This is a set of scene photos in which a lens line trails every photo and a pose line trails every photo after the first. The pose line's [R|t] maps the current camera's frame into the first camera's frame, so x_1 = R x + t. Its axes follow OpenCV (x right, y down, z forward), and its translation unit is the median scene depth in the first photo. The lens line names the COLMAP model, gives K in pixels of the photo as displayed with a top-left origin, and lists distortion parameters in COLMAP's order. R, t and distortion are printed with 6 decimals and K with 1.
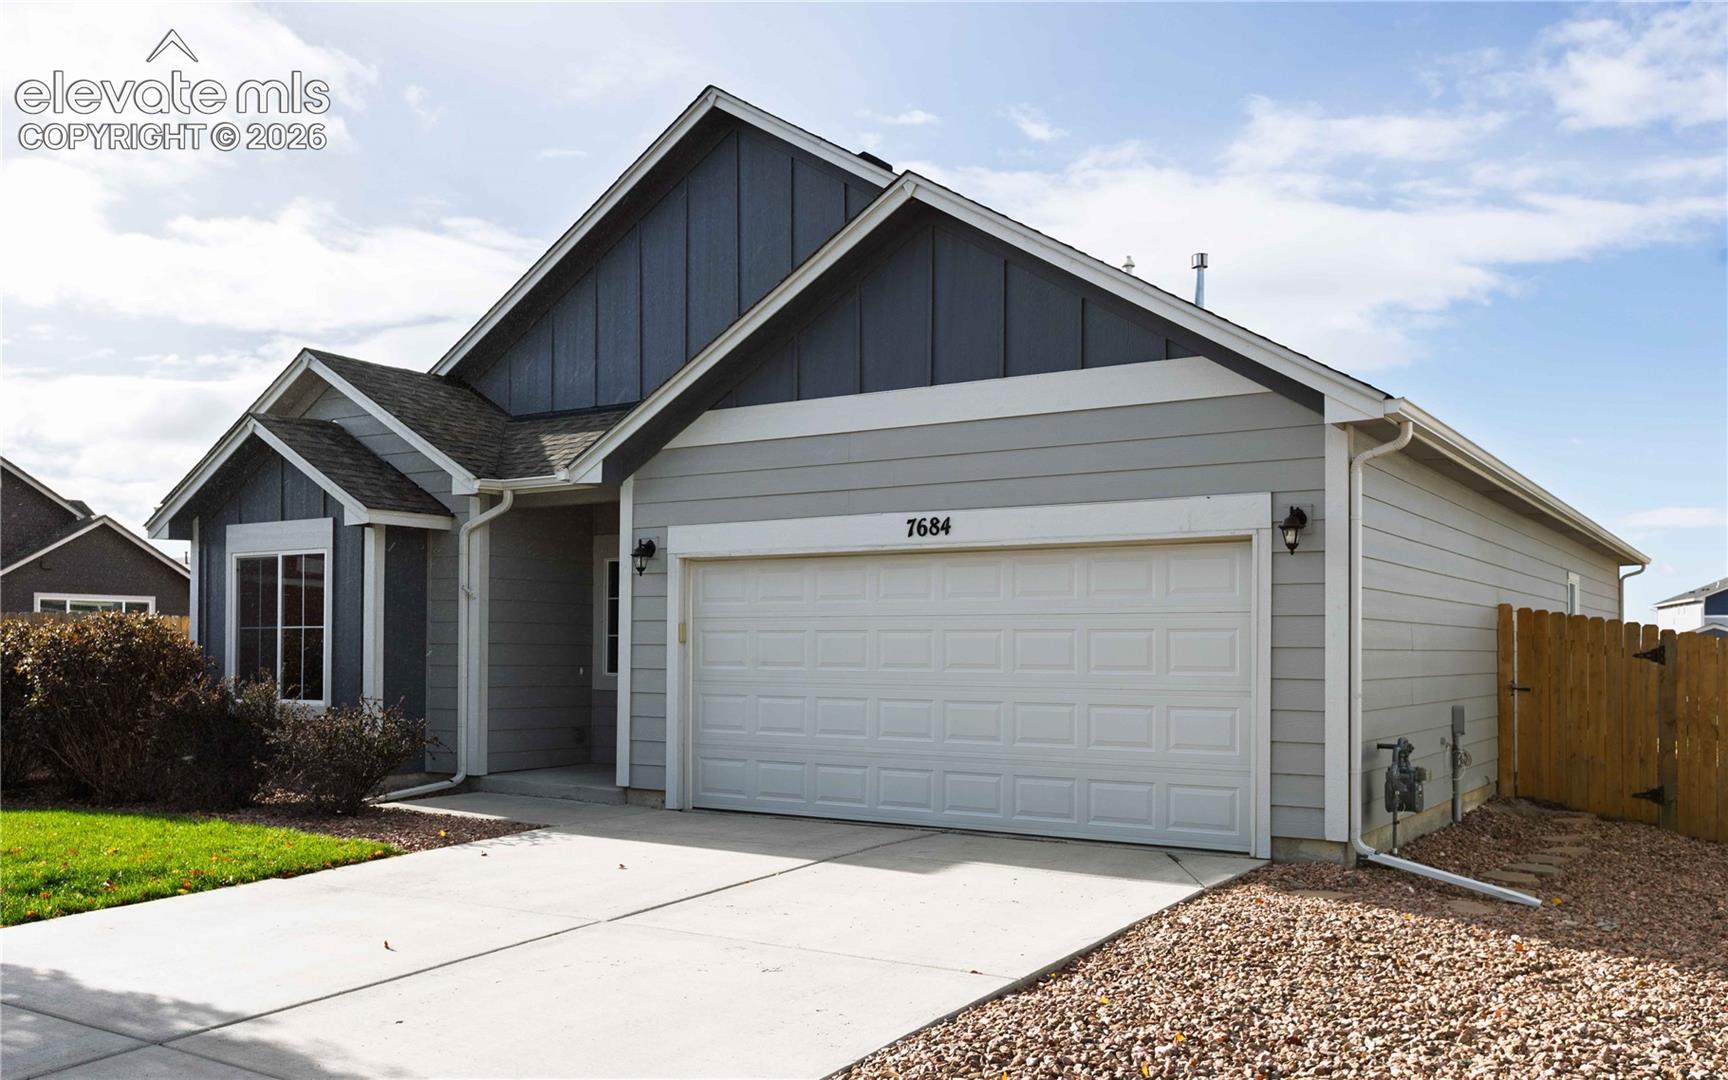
lens RADIAL K [[1438.6, 0, 861.9], [0, 1438.6, 627.3], [0, 0, 1]] dist [0.000097, -0.000398]
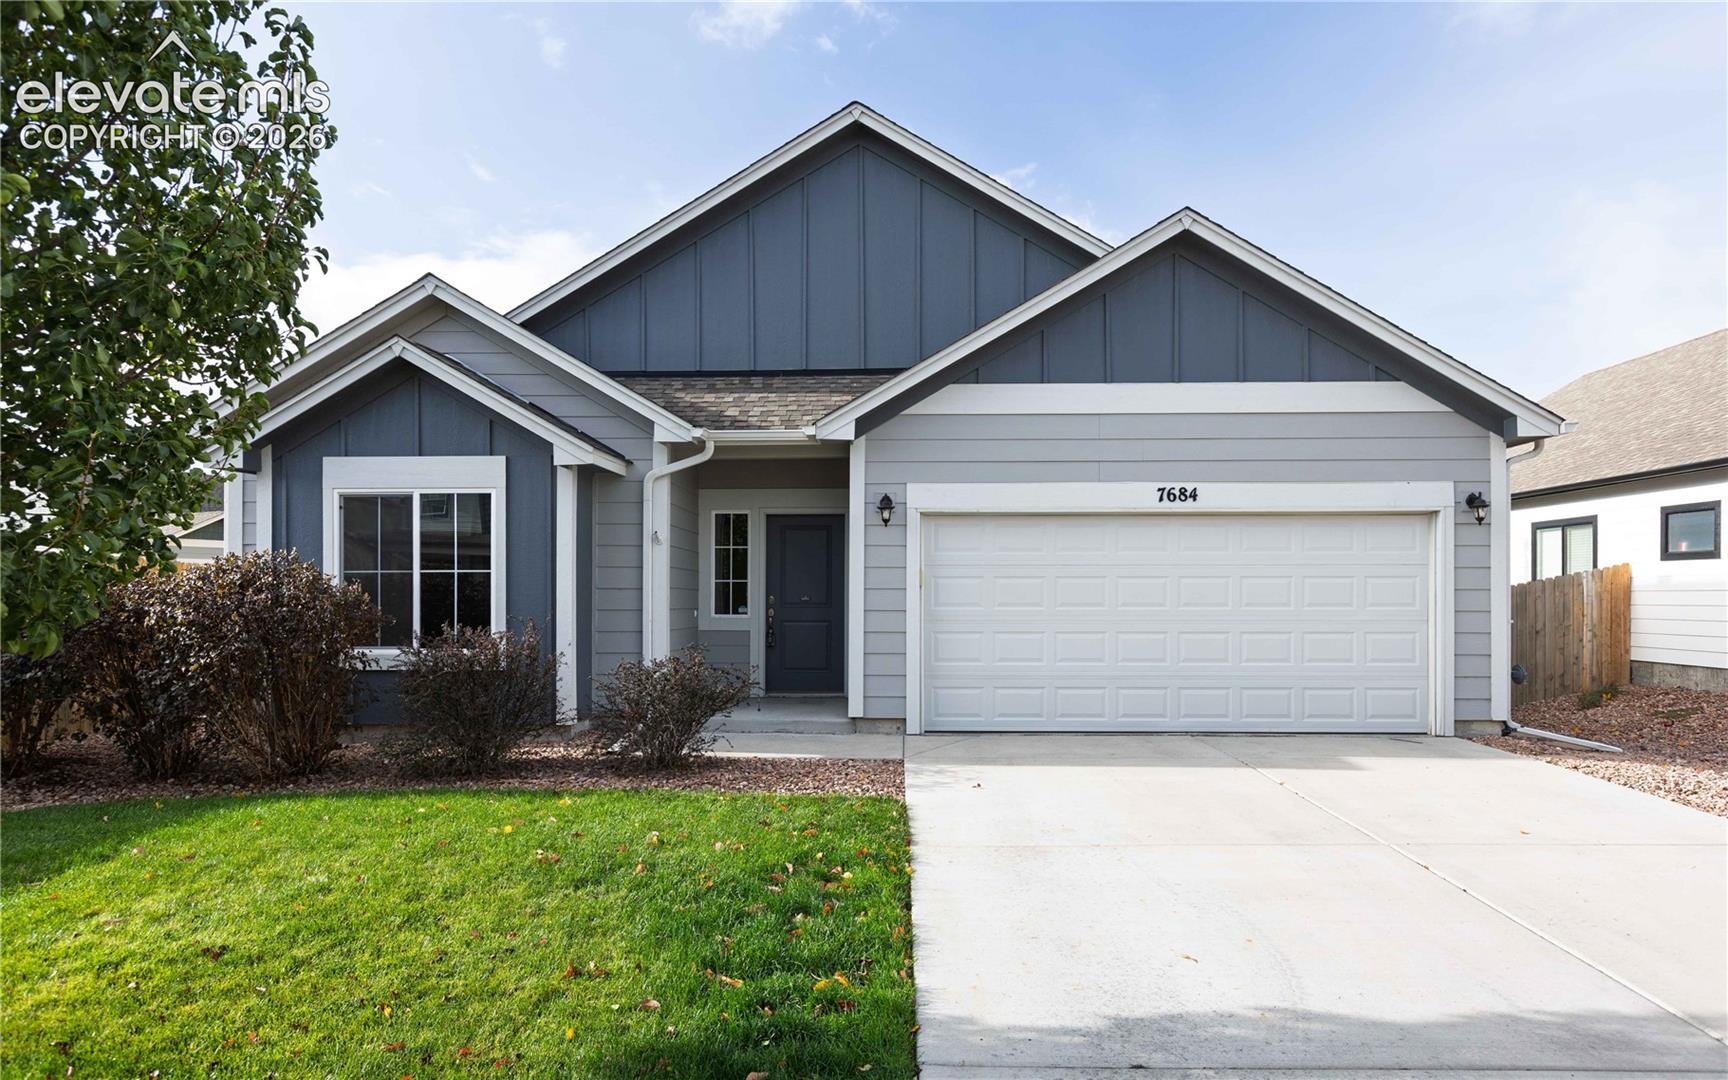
lens RADIAL K [[974.7, 0, 865.2], [0, 974.7, 596.1], [0, 0, 1]] dist [-0.002087, 0.000246]
pose [[0.855994, -0.006897, 0.516939, -0.562442], [-0.003683, 0.999804, 0.019437, 0.003054], [-0.516972, -0.018542, 0.855801, 0.367000]]
